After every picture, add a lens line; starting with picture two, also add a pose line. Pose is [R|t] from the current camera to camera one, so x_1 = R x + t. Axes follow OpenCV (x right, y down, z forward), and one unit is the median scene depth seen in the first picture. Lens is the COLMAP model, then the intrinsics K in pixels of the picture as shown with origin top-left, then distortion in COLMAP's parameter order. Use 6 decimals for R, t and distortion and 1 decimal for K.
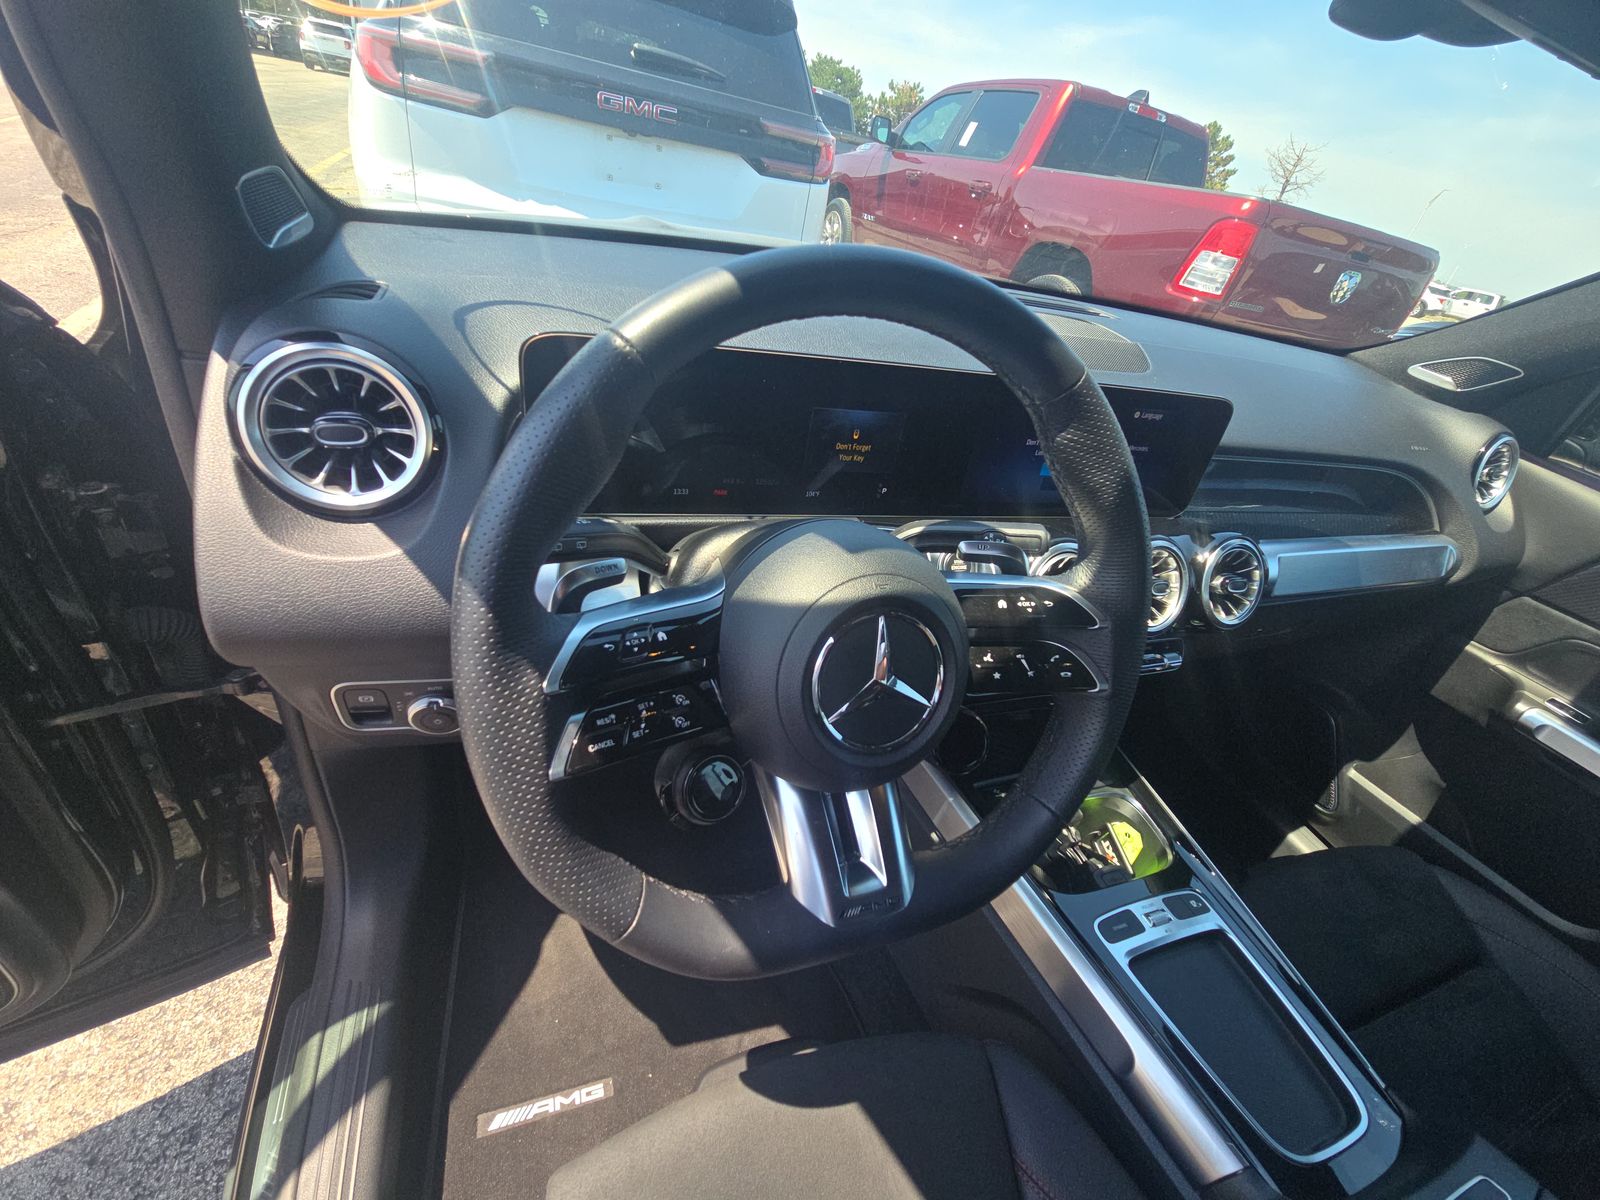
lens RADIAL K [[649.1, 0, 803.3], [0, 649.1, 601.9], [0, 0, 1]] dist [0.000593, -0.000411]
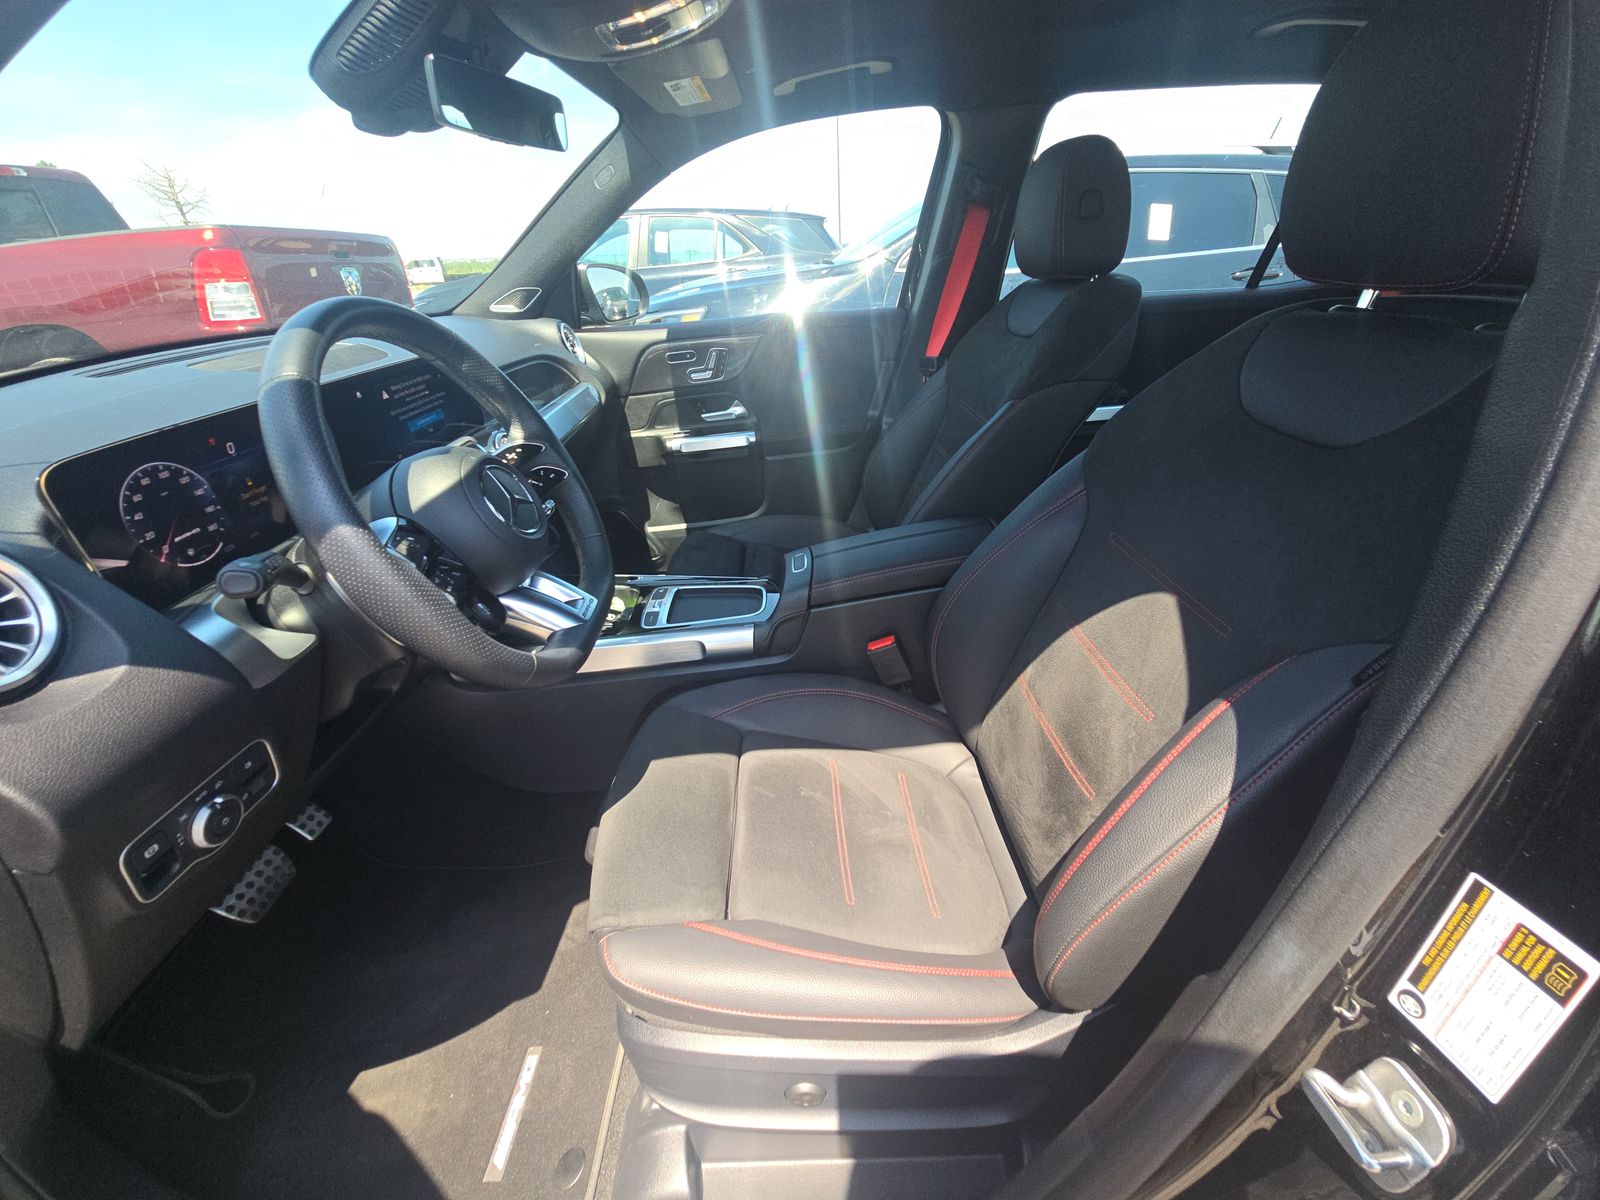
lens RADIAL K [[644.0, 0, 800.0], [0, 644.0, 600.0], [0, 0, 1]] dist [0.001071, -0.008958]
pose [[0.300446, -0.608114, 0.734799, -0.156411], [0.610154, 0.714676, 0.341980, 0.026600], [-0.733106, 0.345594, 0.585765, -0.082403]]
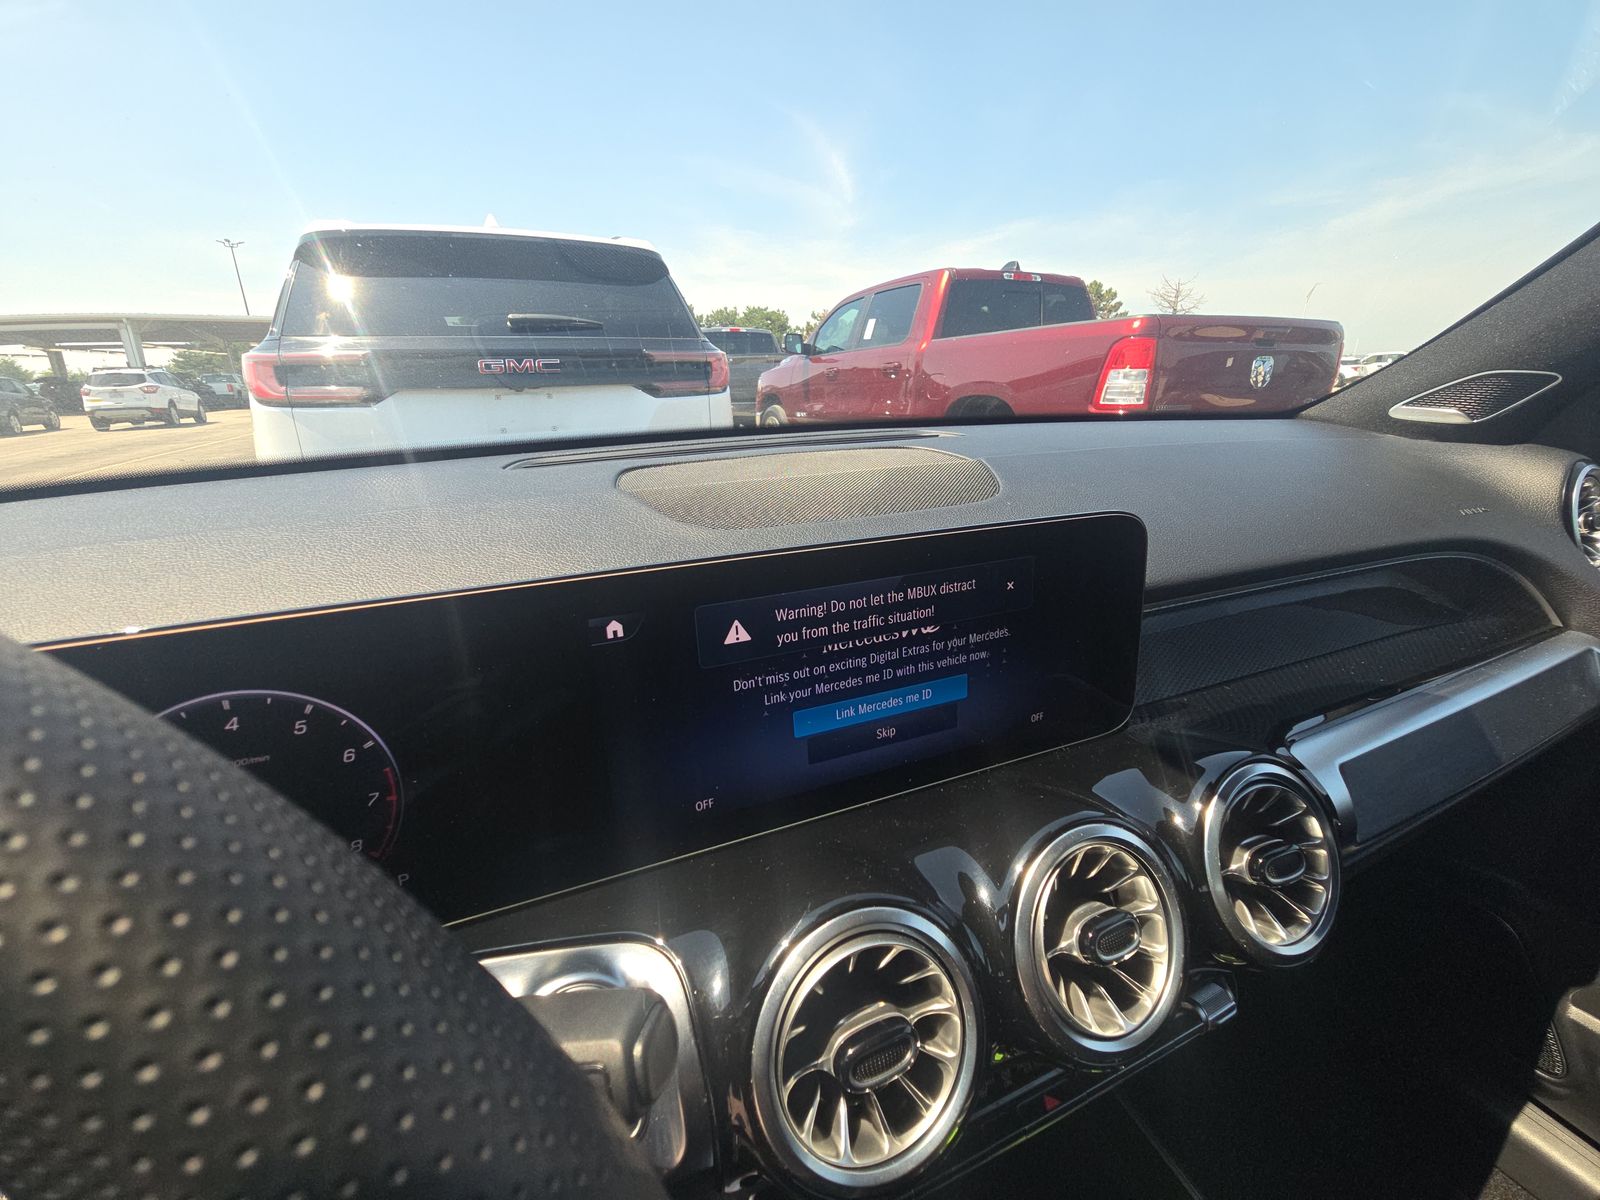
lens RADIAL K [[644.0, 0, 800.0], [0, 644.0, 600.0], [0, 0, 1]] dist [0.001071, -0.008958]
pose [[0.976897, -0.213550, -0.008314, 0.095561], [0.203423, 0.941089, -0.270130, -0.038813], [0.065510, 0.262198, 0.962788, 0.123645]]
